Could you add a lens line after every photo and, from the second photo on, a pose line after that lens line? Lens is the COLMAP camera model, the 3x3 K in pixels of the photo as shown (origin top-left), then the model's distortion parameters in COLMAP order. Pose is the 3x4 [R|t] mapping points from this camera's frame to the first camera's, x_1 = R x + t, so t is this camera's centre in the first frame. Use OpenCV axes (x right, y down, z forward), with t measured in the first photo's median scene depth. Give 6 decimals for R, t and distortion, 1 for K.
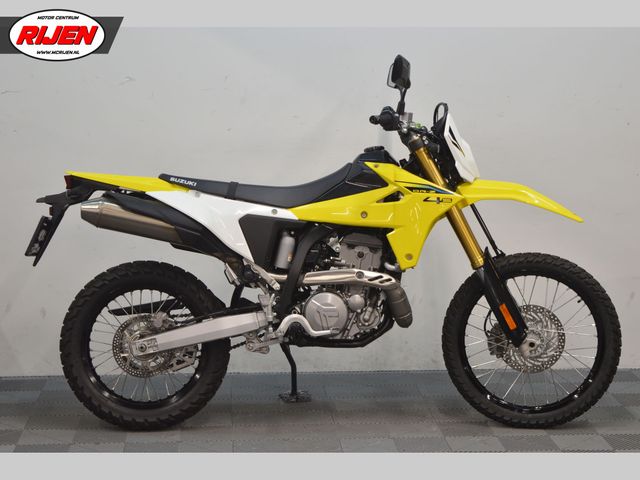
lens RADIAL K [[1527.2, 0, 319.9], [0, 1527.2, 240.0], [0, 0, 1]] dist [-0.000810, 0.000000]
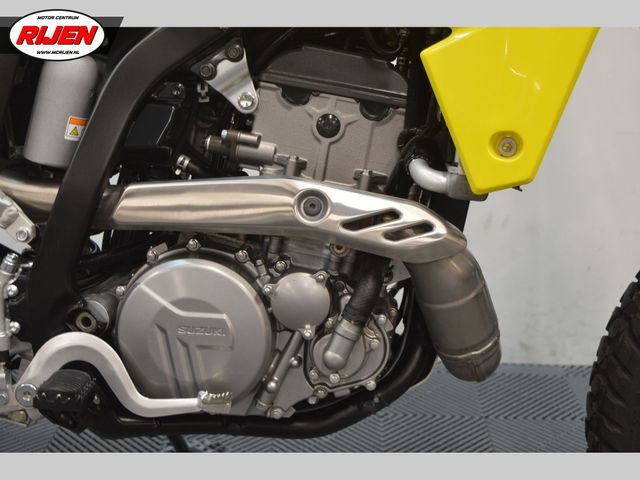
lens RADIAL K [[968.3, 0, 321.4], [0, 968.3, 239.9], [0, 0, 1]] dist [-0.025216, 0.000000]
pose [[0.995353, 0.046531, -0.084308, 0.041835], [-0.033367, 0.987922, 0.151318, 0.003427], [0.090331, -0.147802, 0.984883, 0.828737]]
